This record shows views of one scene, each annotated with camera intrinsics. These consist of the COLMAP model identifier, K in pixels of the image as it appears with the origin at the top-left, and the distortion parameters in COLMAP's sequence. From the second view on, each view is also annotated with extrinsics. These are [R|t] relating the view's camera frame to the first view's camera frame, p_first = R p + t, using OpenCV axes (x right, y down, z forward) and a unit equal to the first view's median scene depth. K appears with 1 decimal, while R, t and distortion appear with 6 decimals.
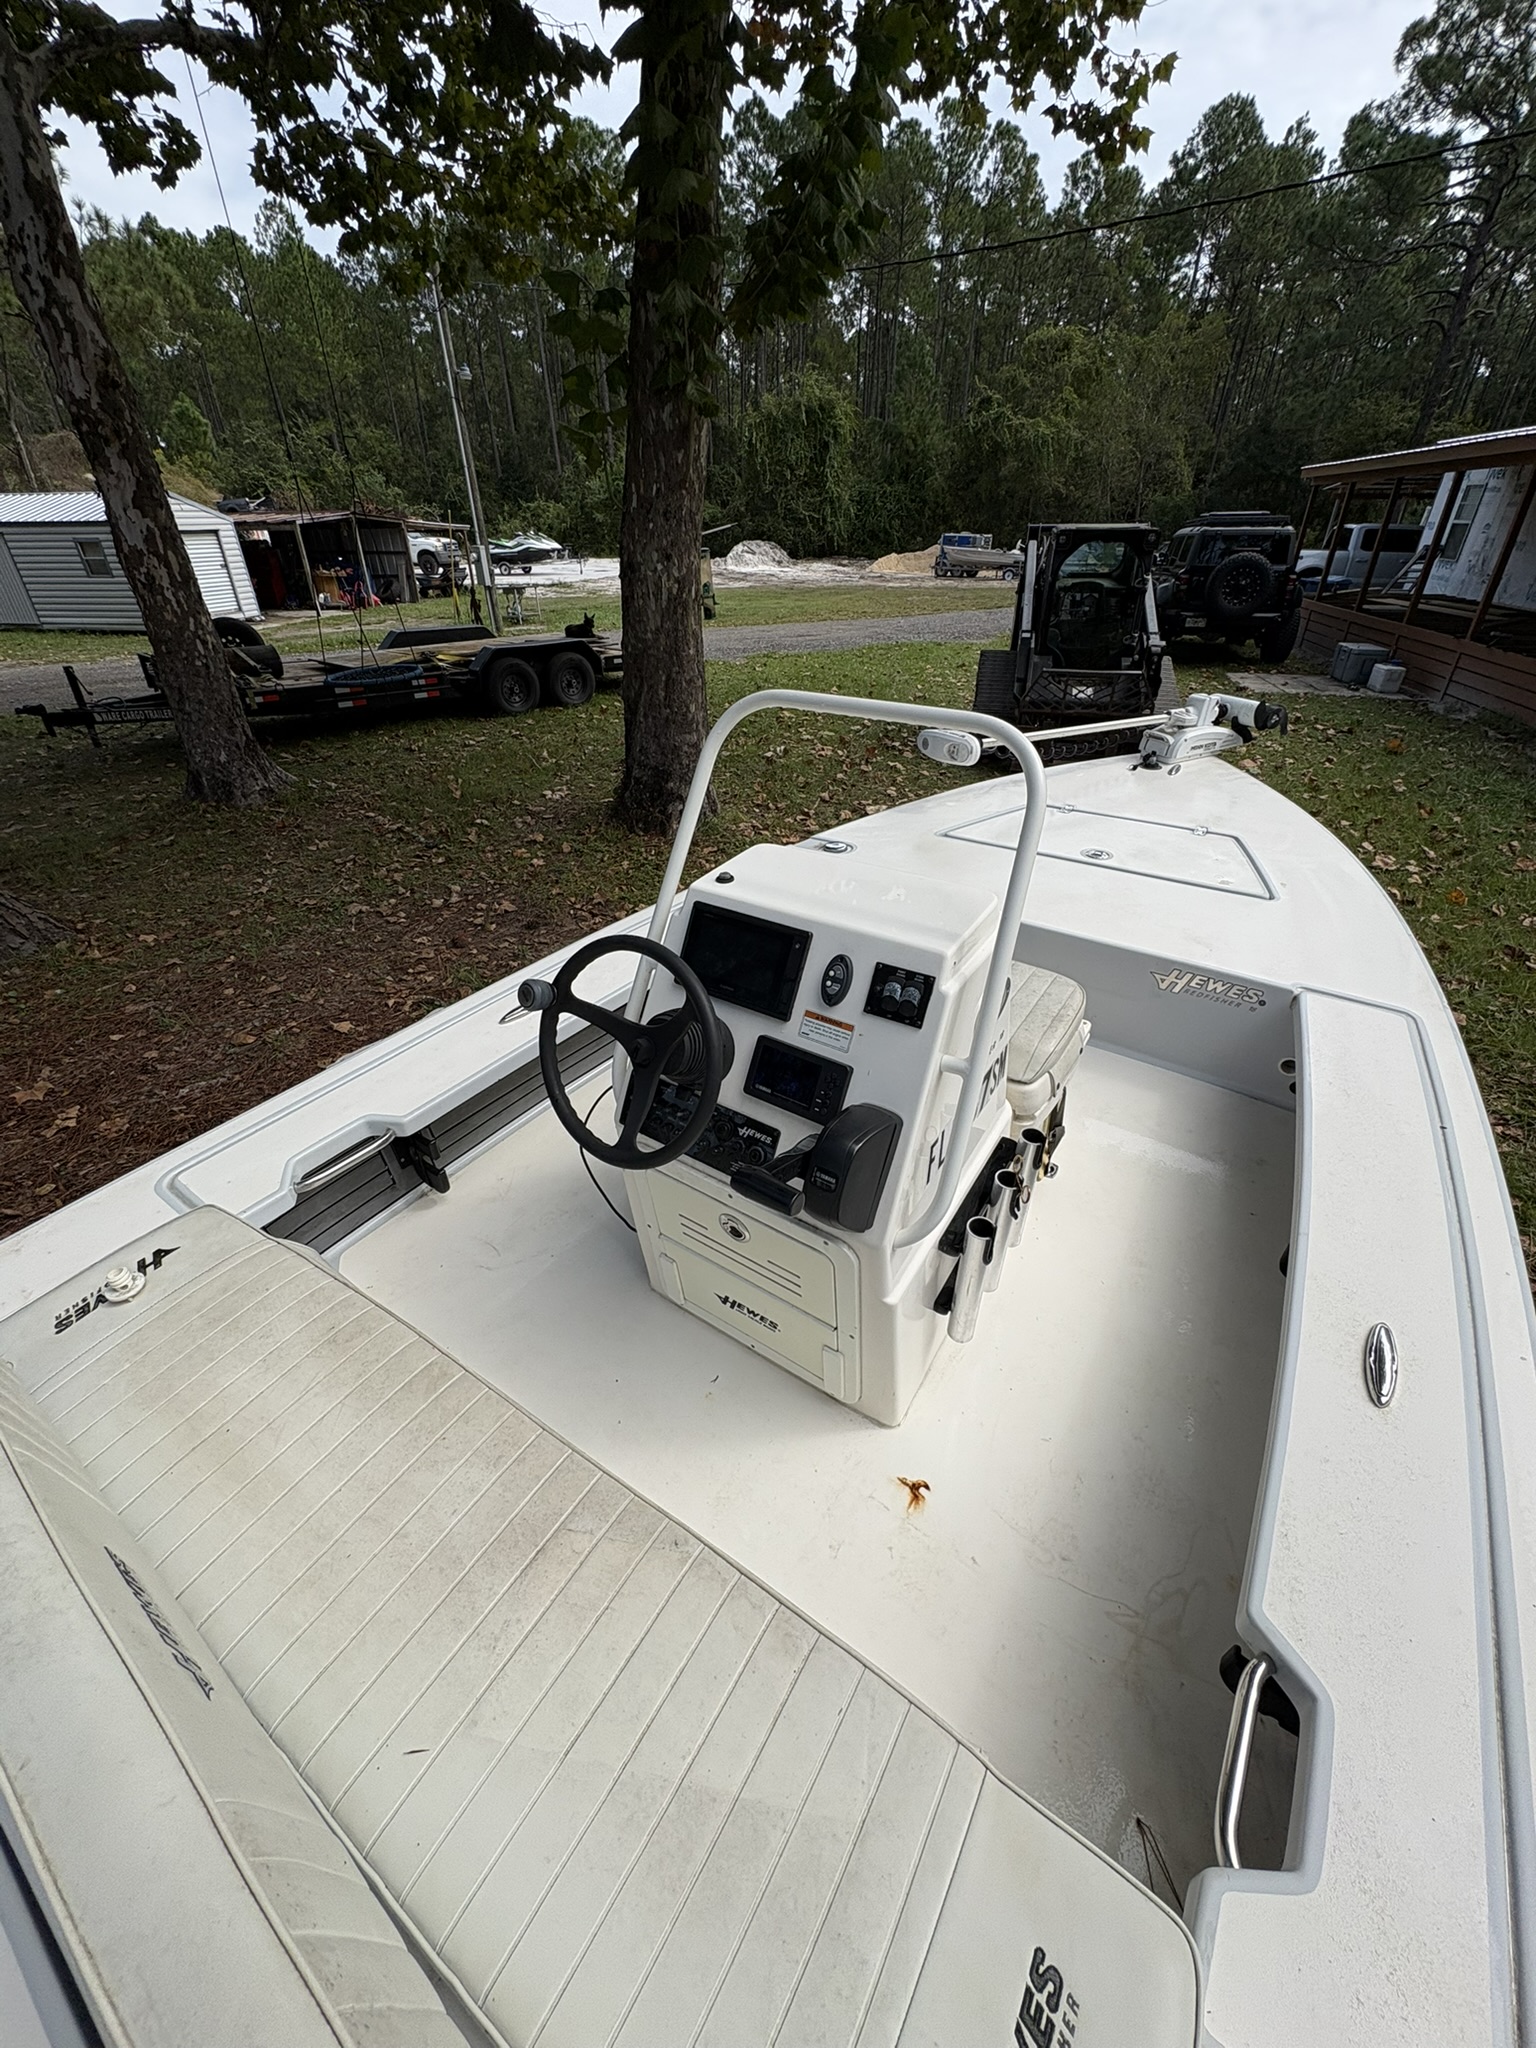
lens RADIAL K [[816.2, 0, 768.1], [0, 816.2, 1023.1], [0, 0, 1]] dist [-0.000304, 0.000248]
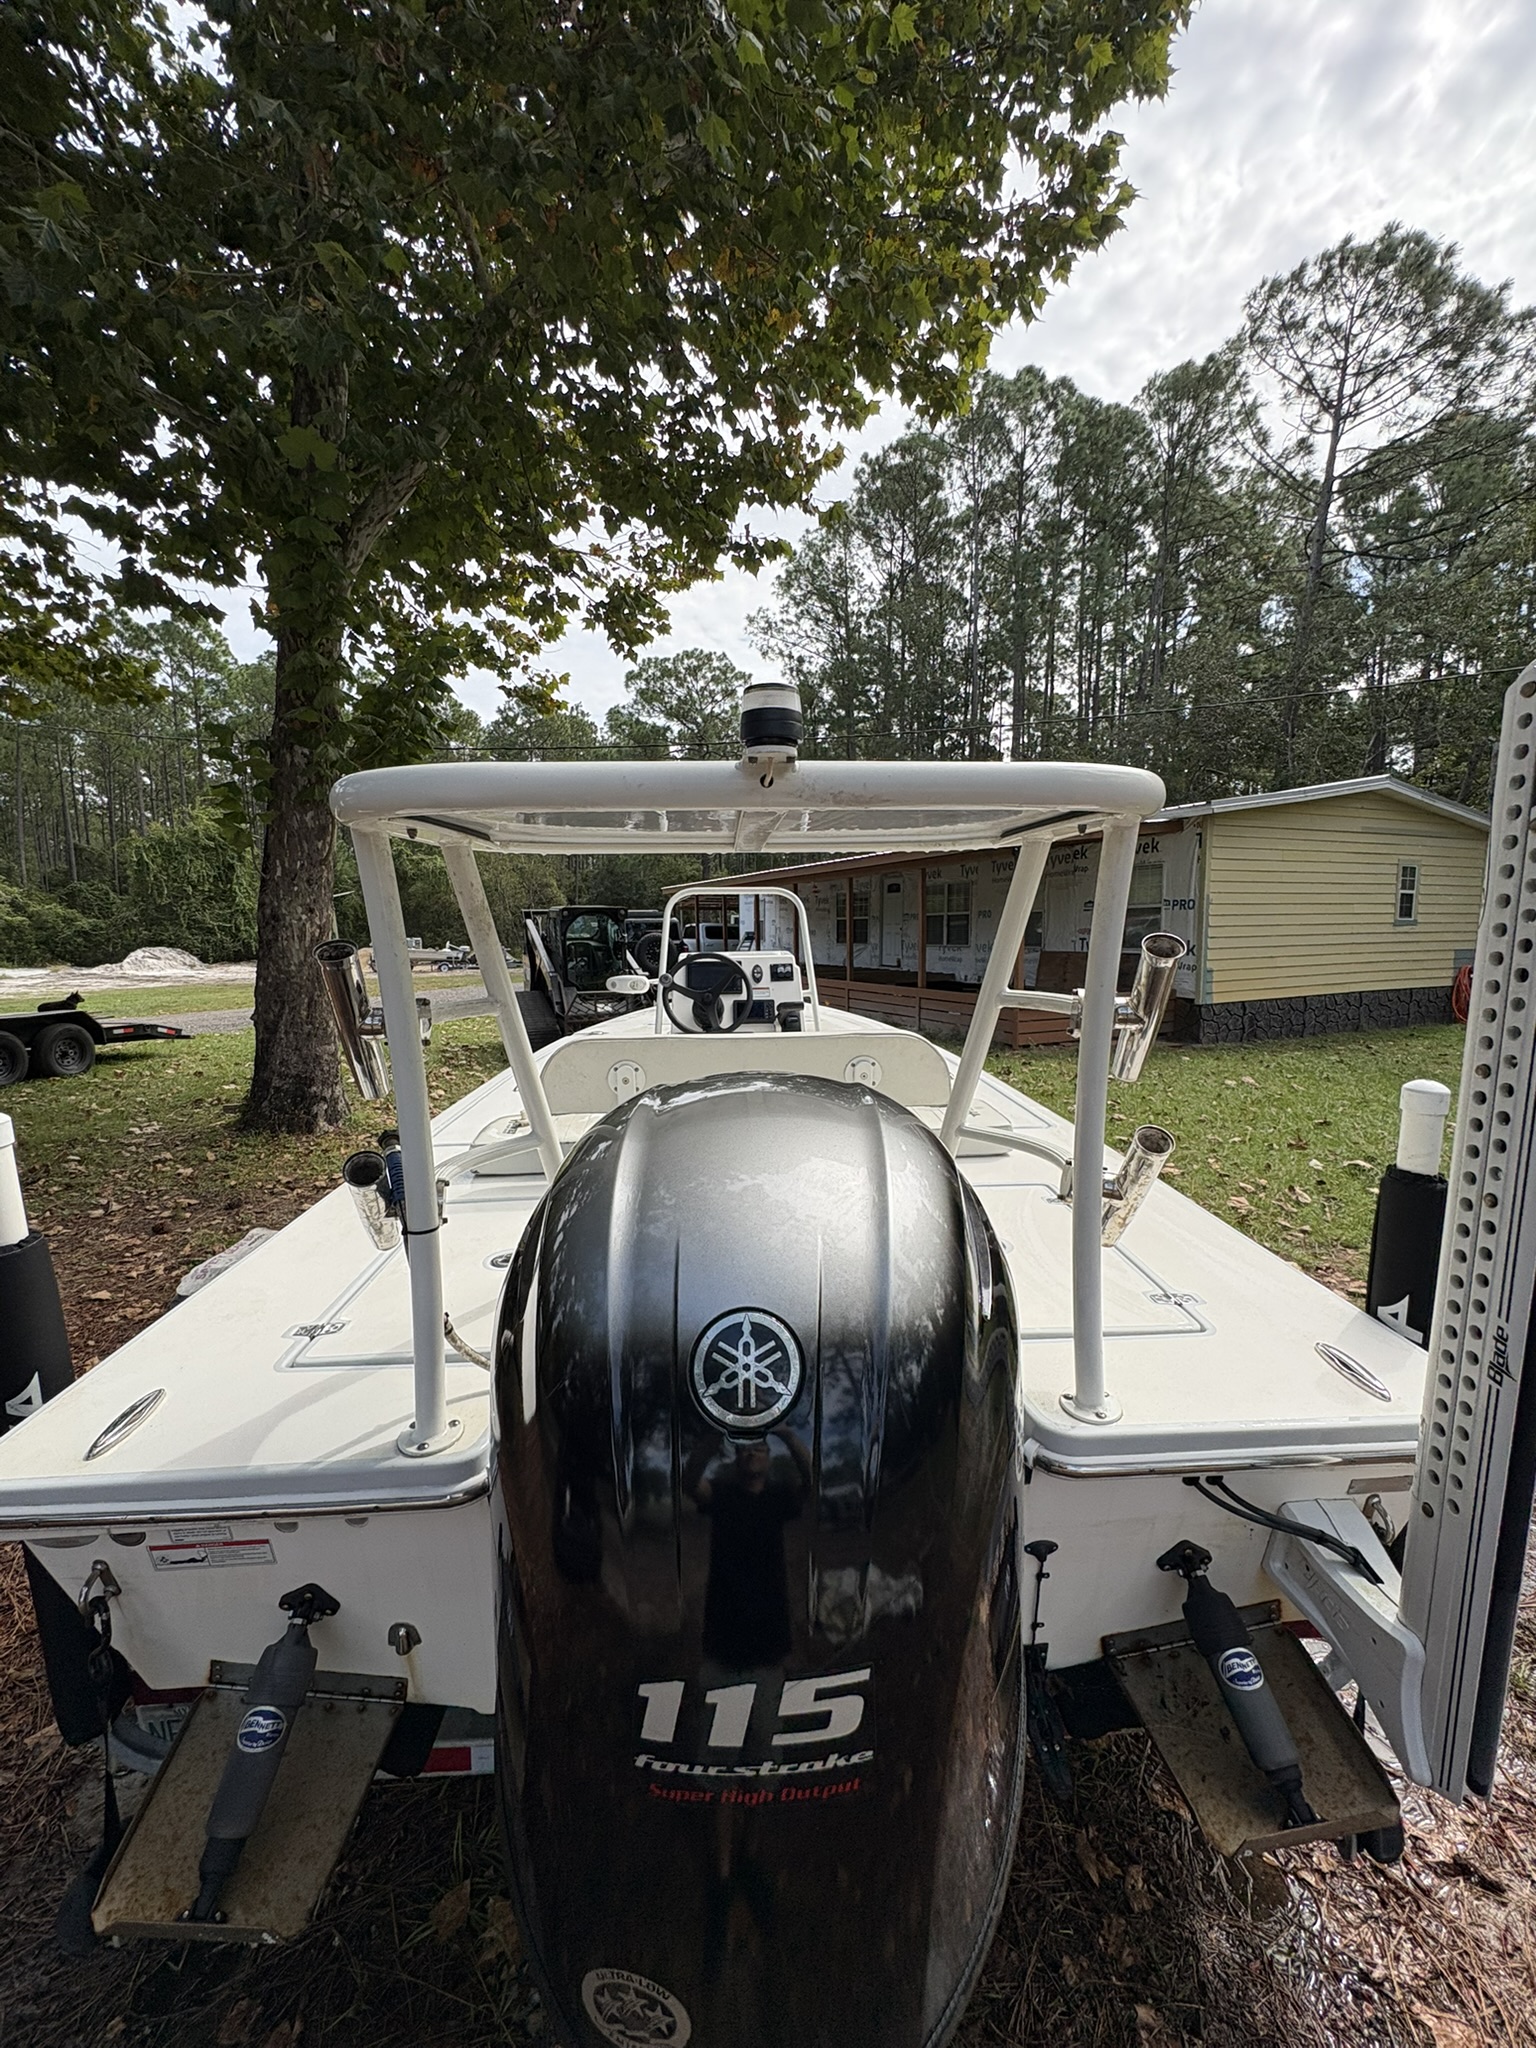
lens RADIAL K [[815.4, 0, 764.0], [0, 815.4, 1021.3], [0, 0, 1]] dist [0.001569, 0.000250]
pose [[0.791471, -0.072877, 0.606847, -0.236012], [0.327603, 0.888781, -0.320537, 0.144602], [-0.515994, 0.452501, 0.727319, -0.133212]]
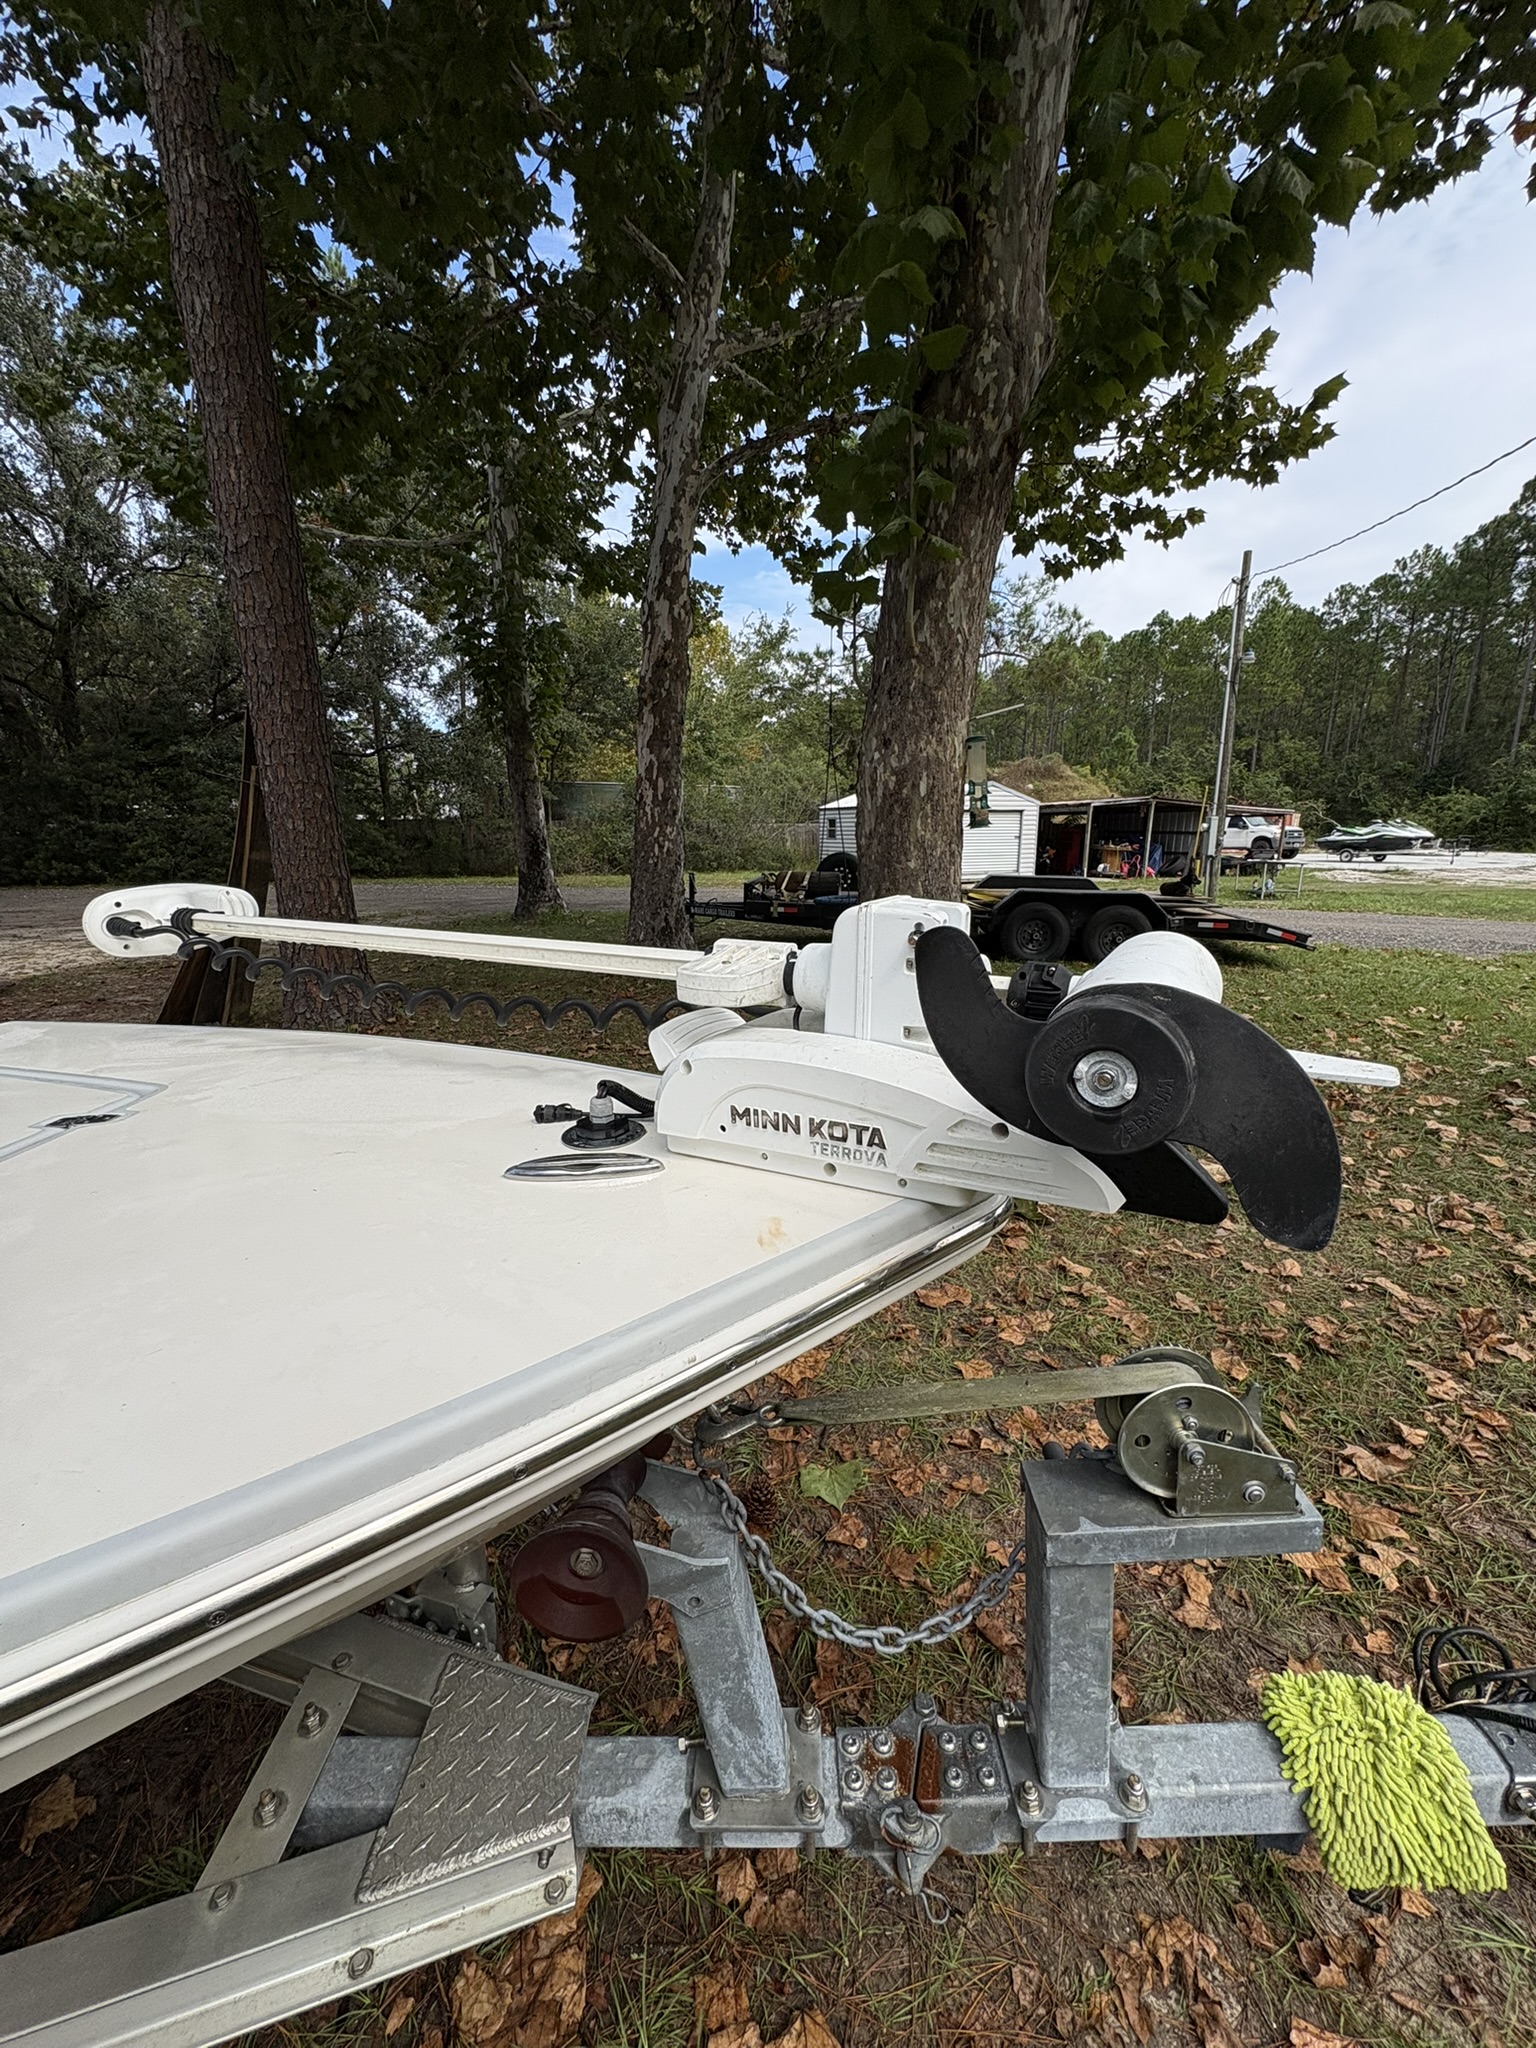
lens RADIAL K [[812.1, 0, 768.3], [0, 812.1, 1024.0], [0, 0, 1]] dist [0.000266, 0.000017]
pose [[0.569534, 0.197082, -0.797991, 0.314730], [-0.431427, 0.898027, -0.086125, -0.156344], [0.699644, 0.393326, 0.596484, 0.397060]]
